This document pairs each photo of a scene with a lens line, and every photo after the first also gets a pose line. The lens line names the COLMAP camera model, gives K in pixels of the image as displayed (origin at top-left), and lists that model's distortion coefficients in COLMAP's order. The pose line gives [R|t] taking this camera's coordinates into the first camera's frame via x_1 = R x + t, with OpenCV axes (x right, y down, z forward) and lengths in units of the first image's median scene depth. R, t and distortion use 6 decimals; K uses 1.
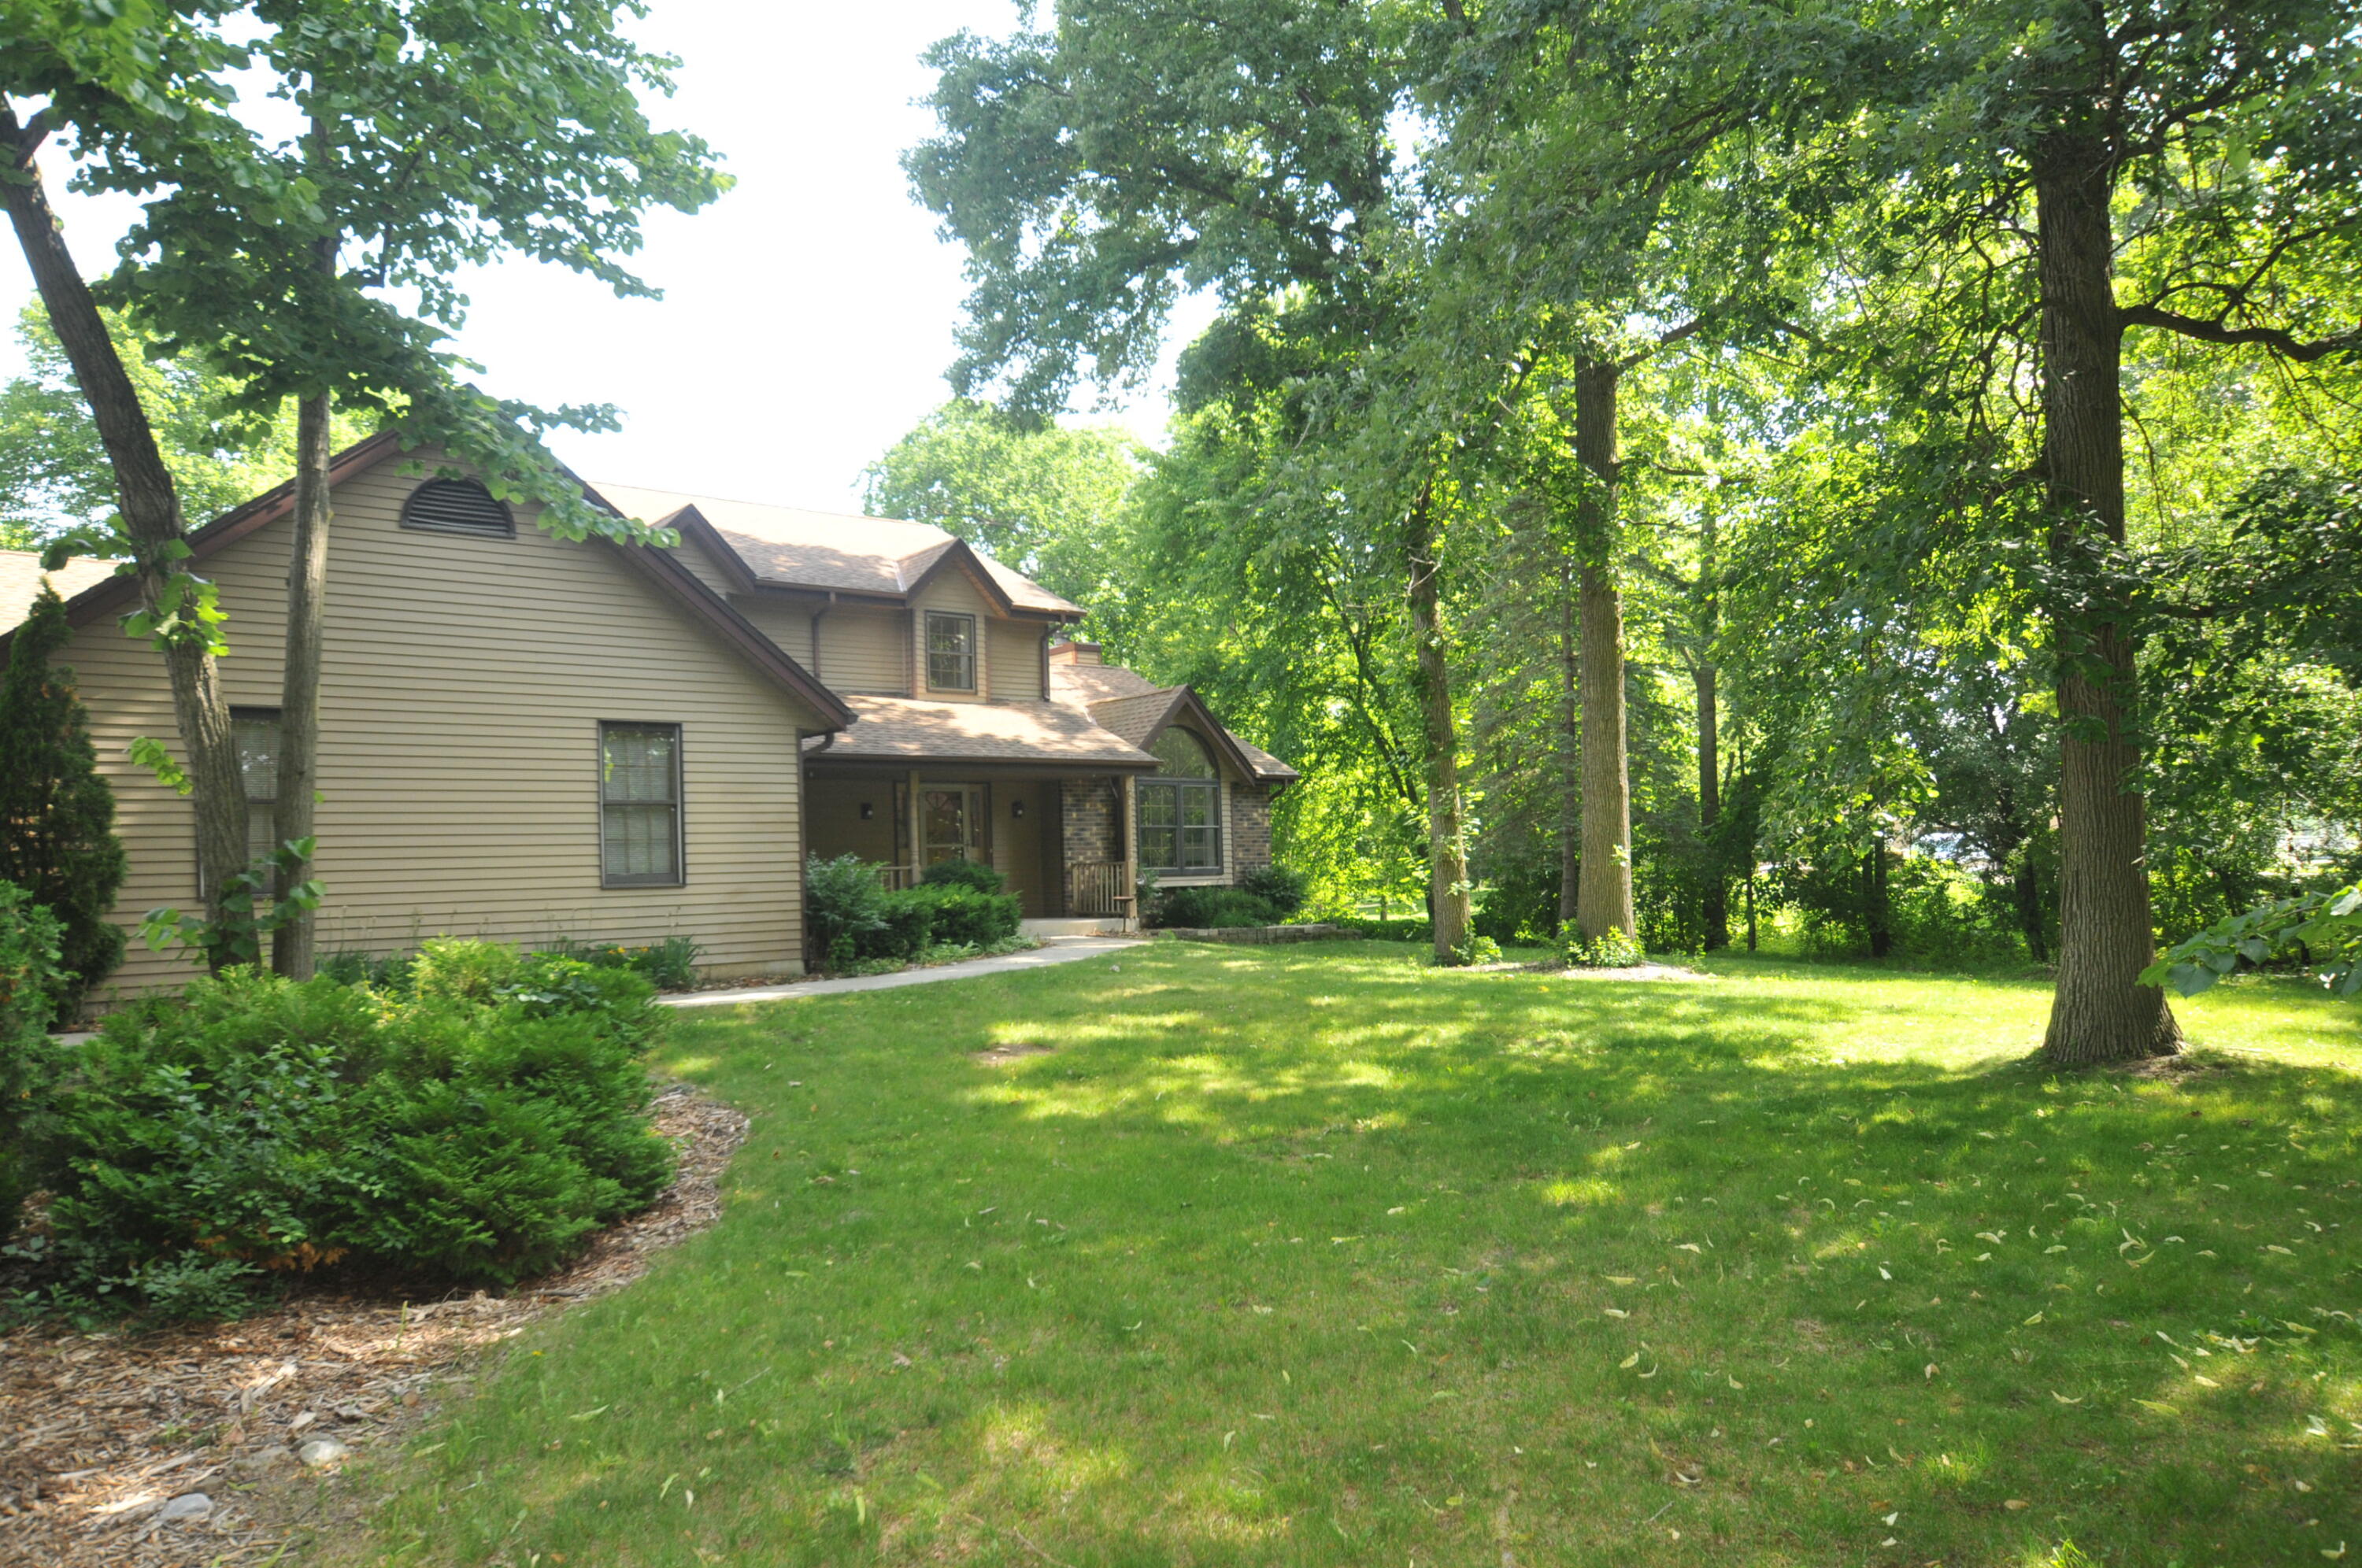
lens RADIAL K [[1622.5, 0, 1181.0], [0, 1622.5, 784.0], [0, 0, 1]] dist [-0.003127, -0.000698]
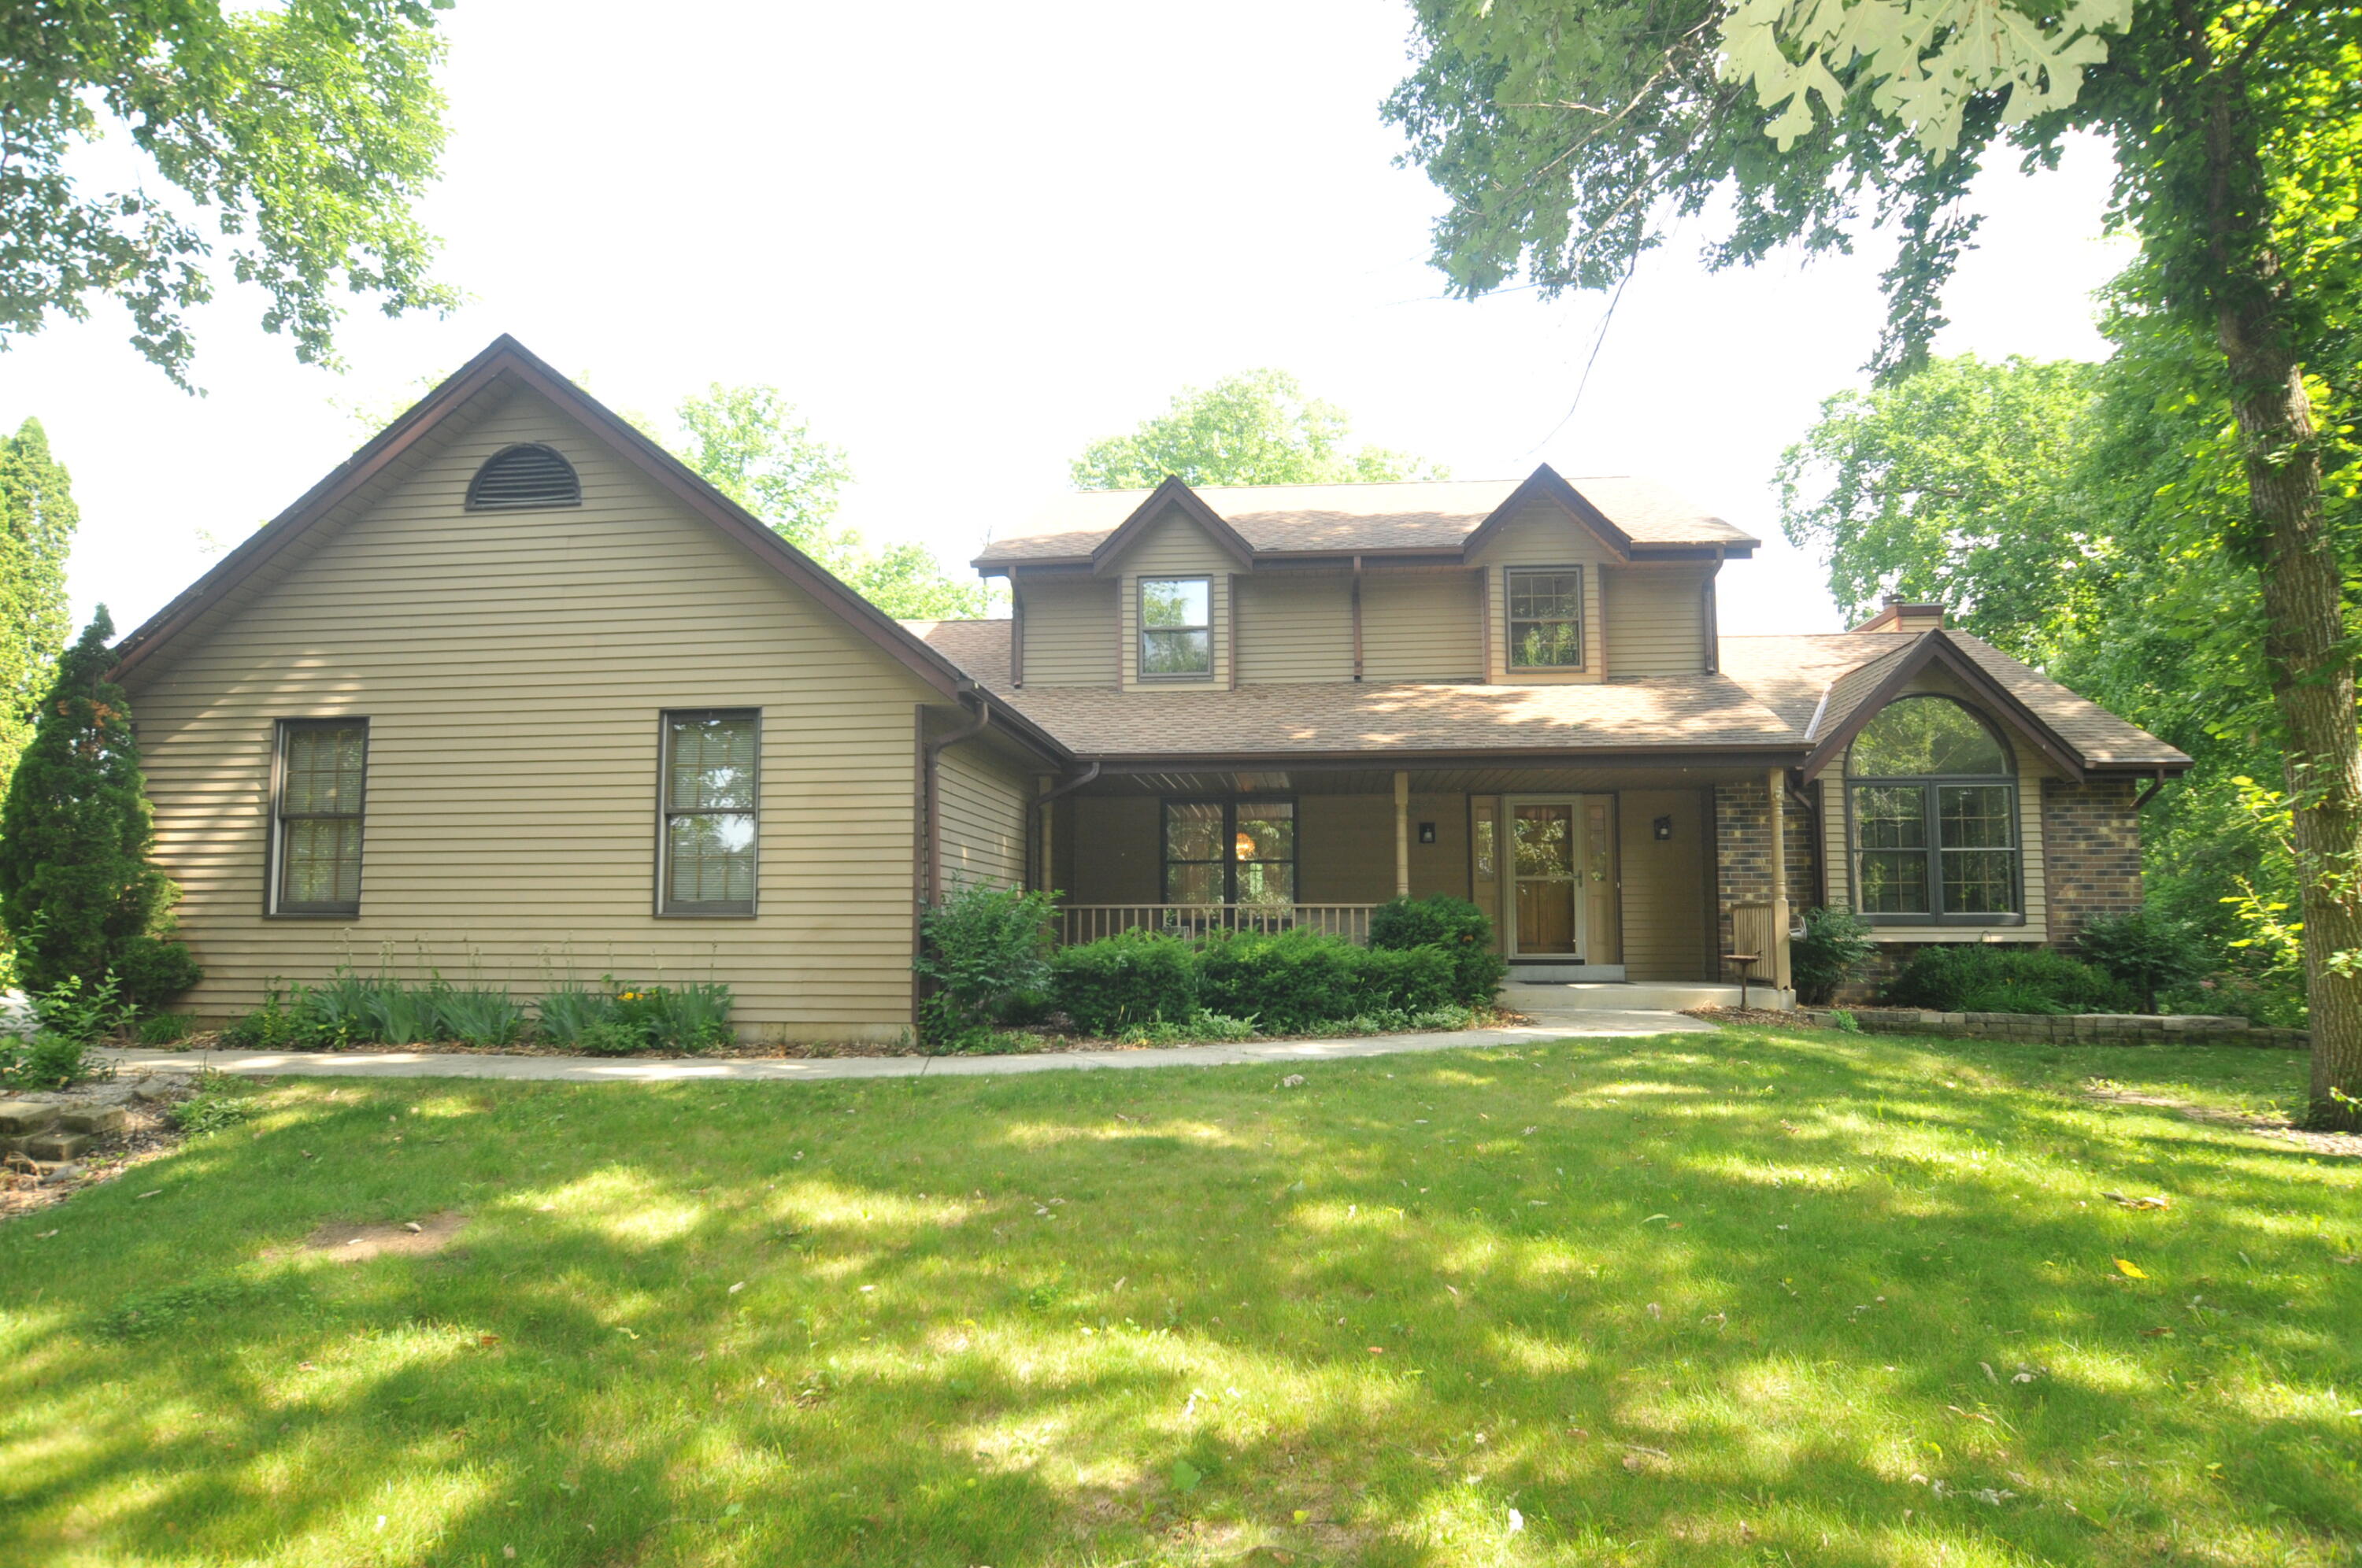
lens RADIAL K [[1457.3, 0, 1178.6], [0, 1457.3, 843.5], [0, 0, 1]] dist [-0.067151, 0.078101]
pose [[0.708508, -0.018915, -0.705449, 0.261145], [0.020676, 0.999768, -0.006041, 0.029128], [0.705400, -0.010306, 0.708735, 0.528685]]
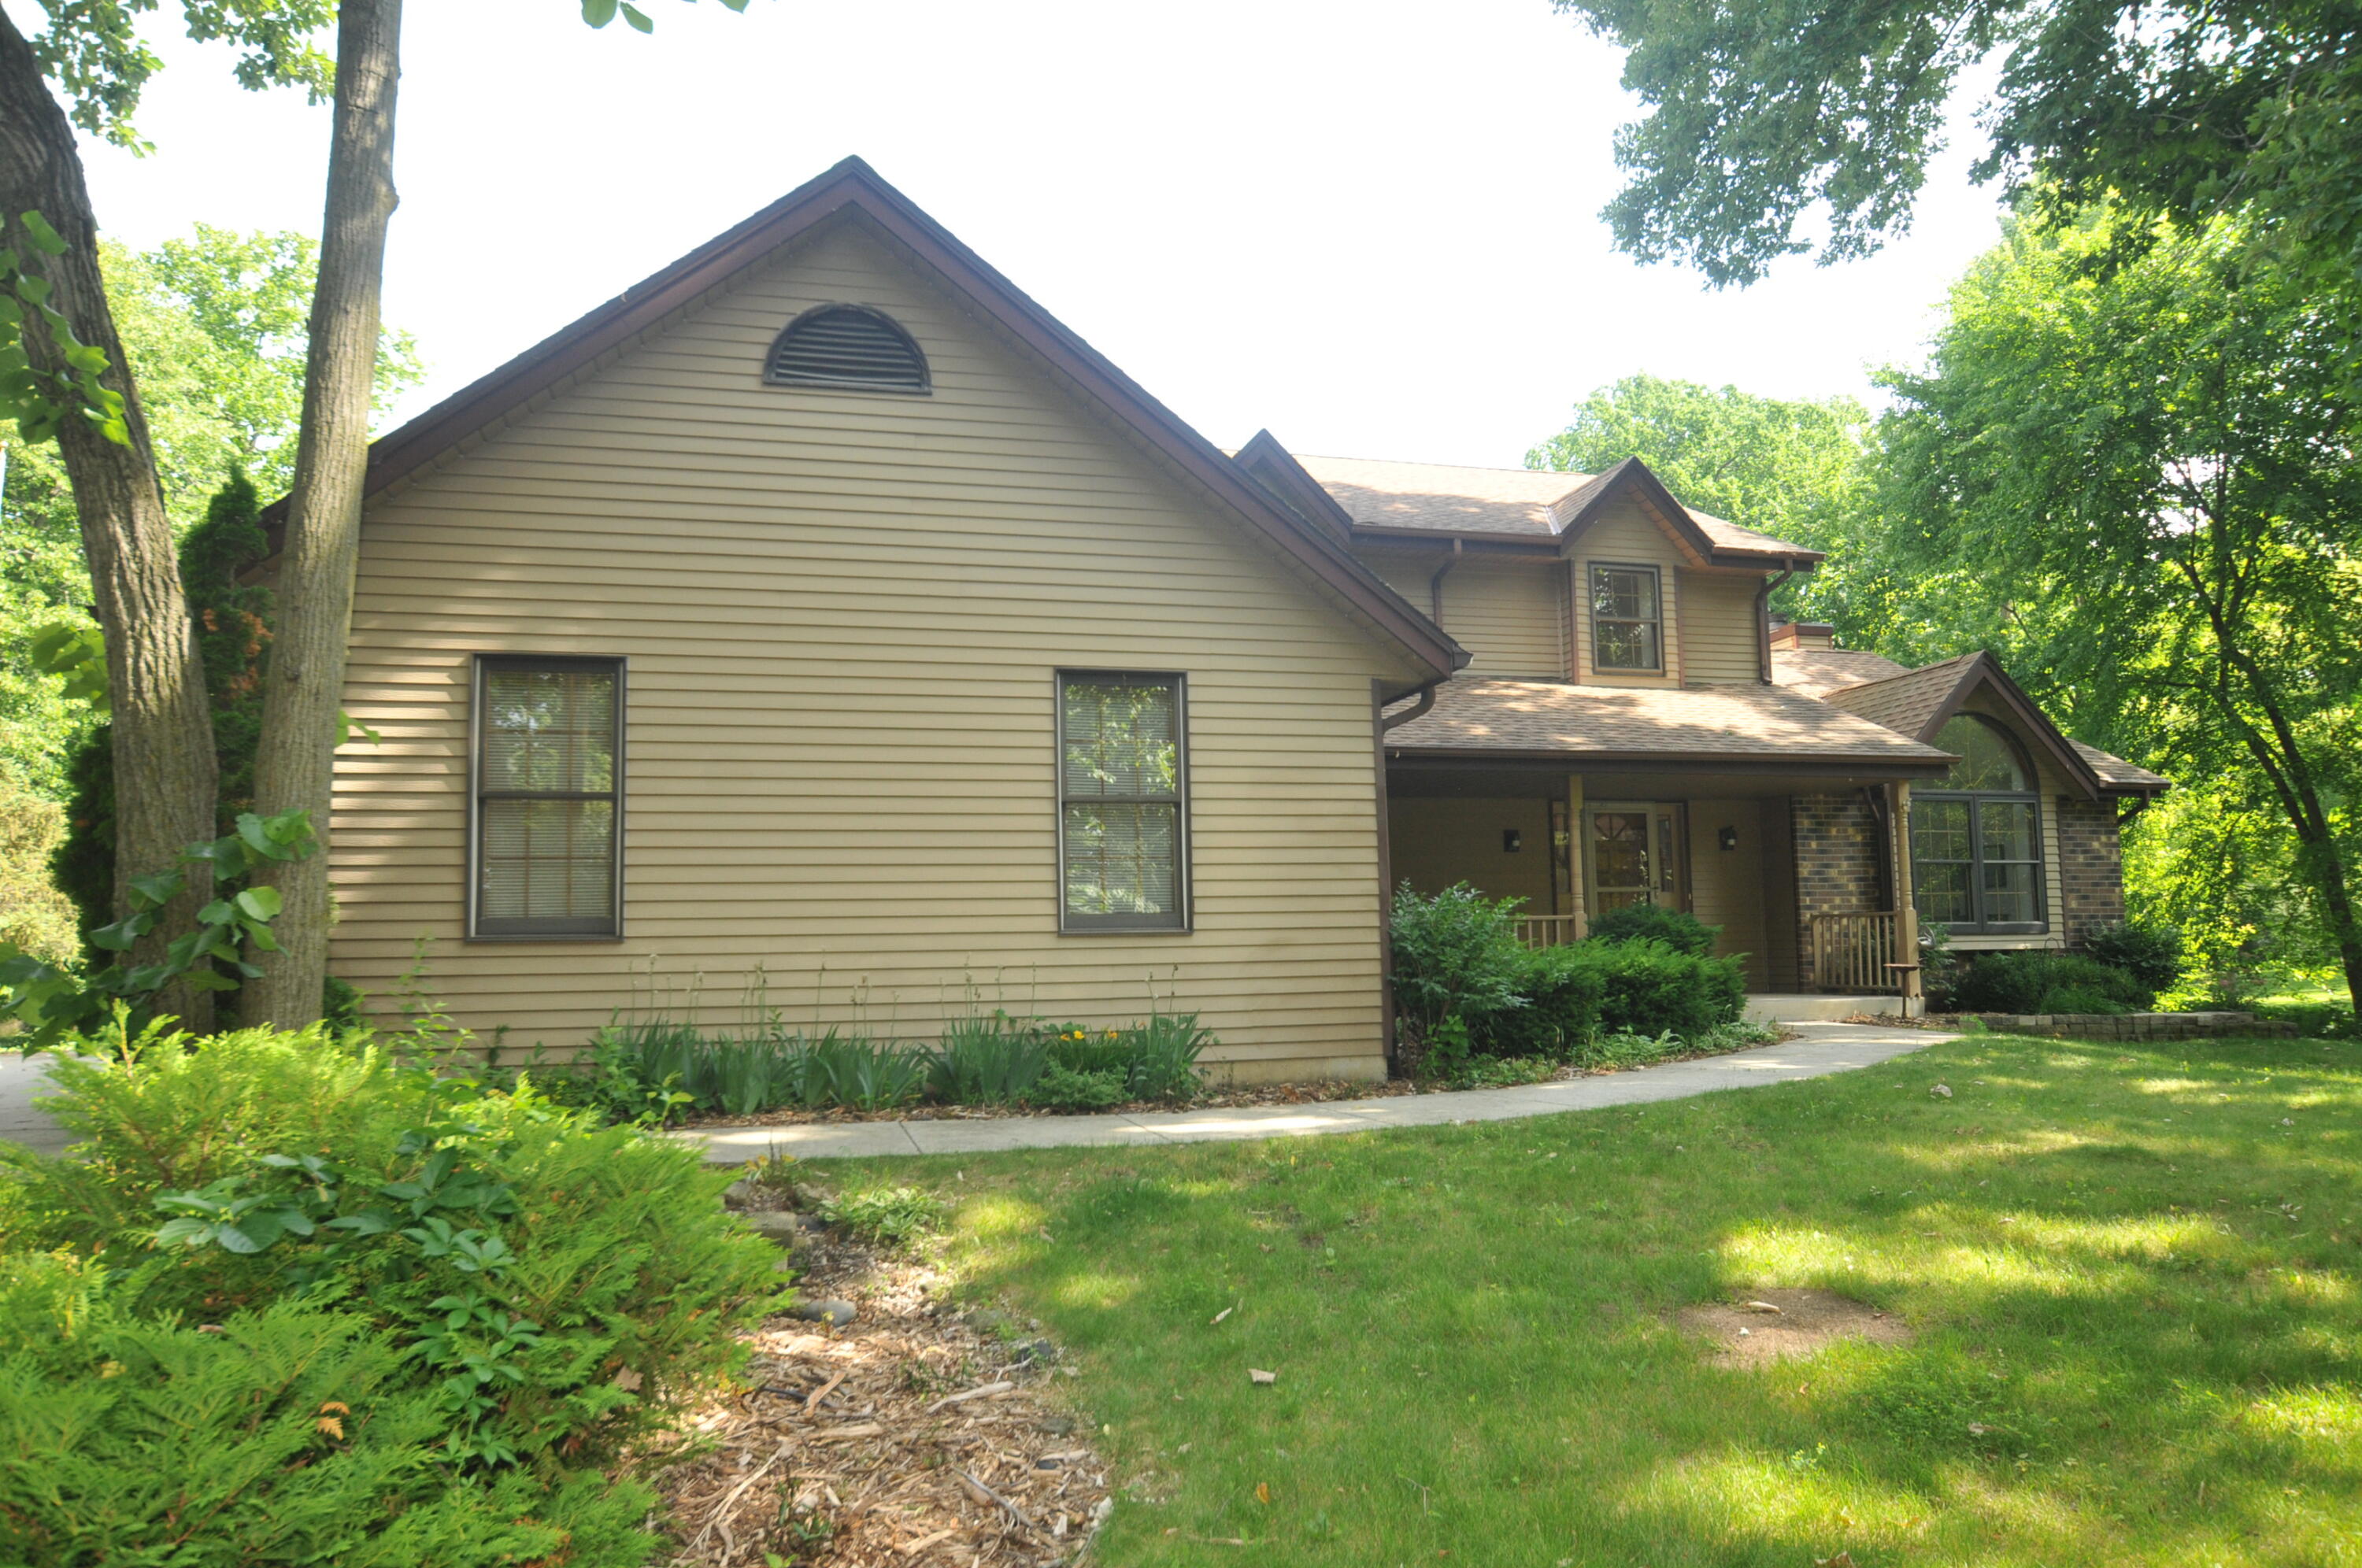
lens RADIAL K [[1635.7, 0, 1184.1], [0, 1635.7, 840.9], [0, 0, 1]] dist [-0.029299, 0.004278]
pose [[0.917589, -0.016893, -0.397172, -0.048409], [0.013985, 0.999850, -0.010218, 0.027532], [0.397285, 0.003822, 0.917687, 0.343328]]
